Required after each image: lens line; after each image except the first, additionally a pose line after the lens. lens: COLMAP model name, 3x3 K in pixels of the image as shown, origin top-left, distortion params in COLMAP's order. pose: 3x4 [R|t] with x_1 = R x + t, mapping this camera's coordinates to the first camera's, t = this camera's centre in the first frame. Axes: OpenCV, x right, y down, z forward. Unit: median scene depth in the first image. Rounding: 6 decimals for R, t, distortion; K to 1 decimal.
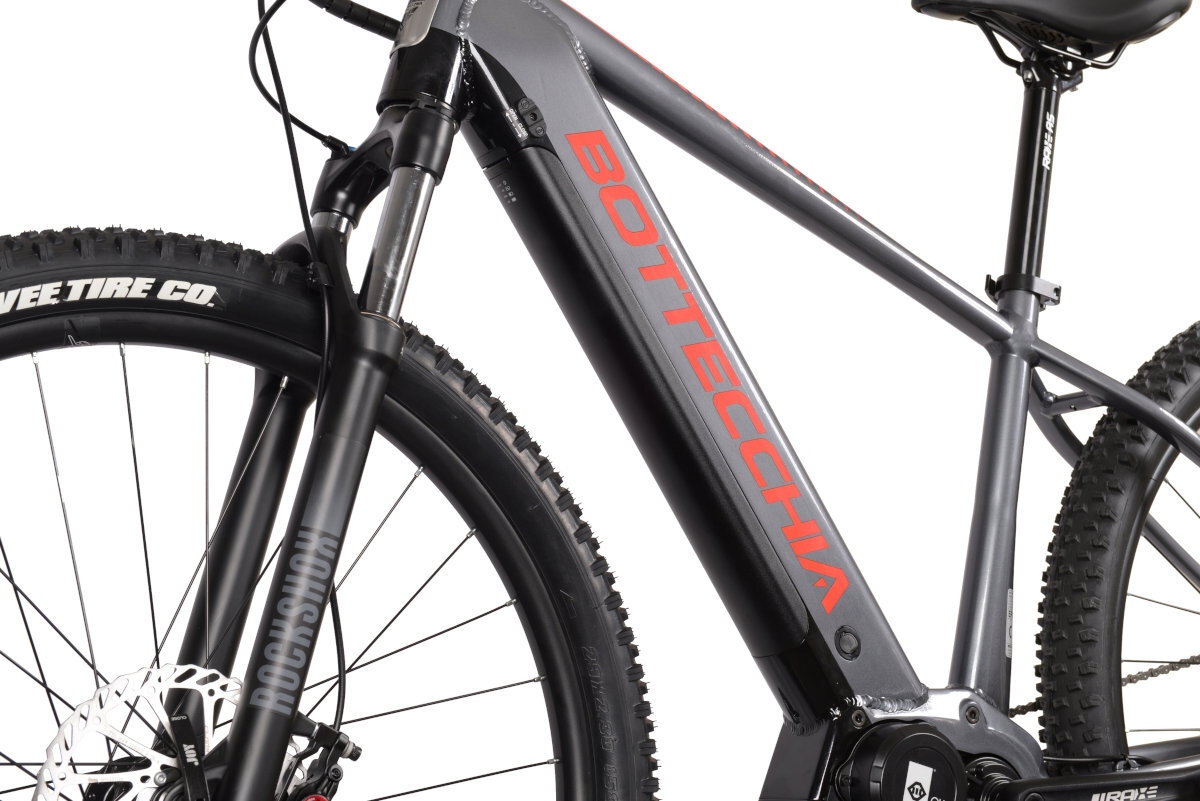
lens RADIAL K [[2266.6, 0, 600.0], [0, 2266.6, 400.5], [0, 0, 1]] dist [-0.111752, 1.684826]
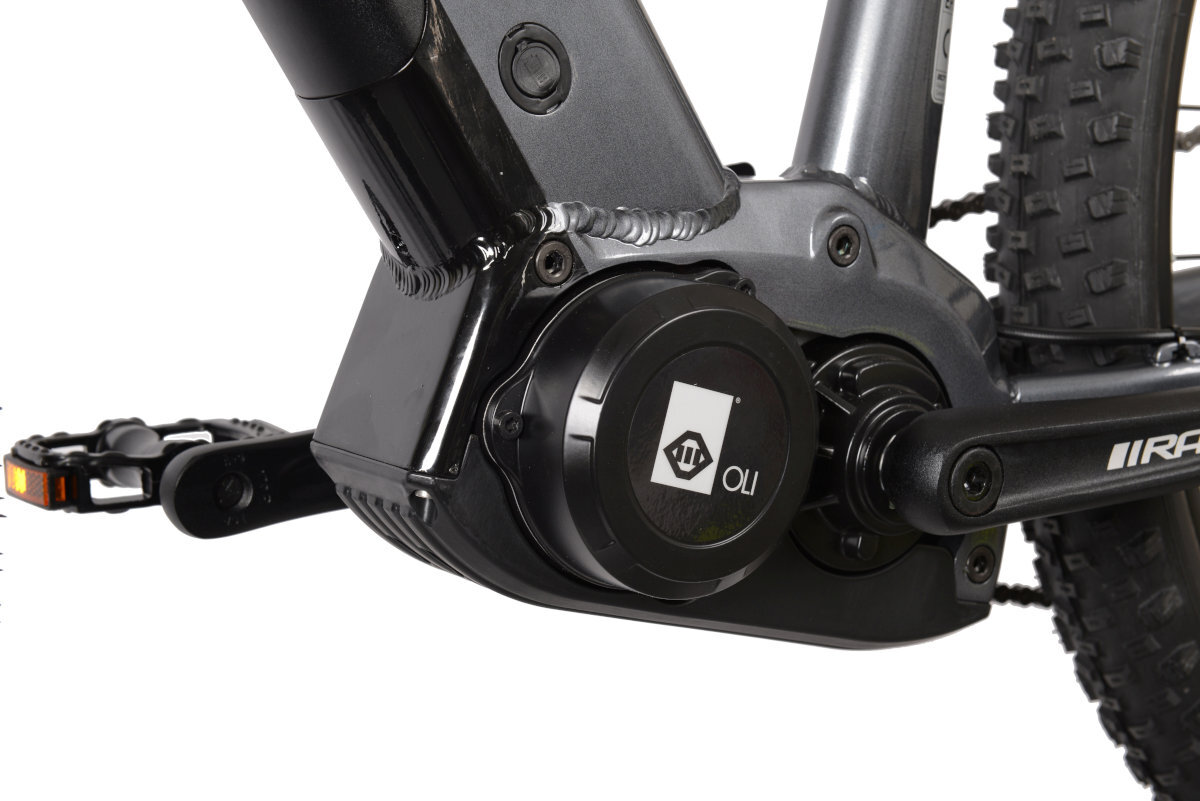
lens RADIAL K [[2266.6, 0, 600.0], [0, 2266.6, 400.5], [0, 0, 1]] dist [-0.111752, 1.684826]
pose [[0.998257, 0.020818, 0.055229, 0.099302], [-0.035719, 0.958008, 0.284508, 0.050518], [-0.046987, -0.285984, 0.957082, 0.606082]]
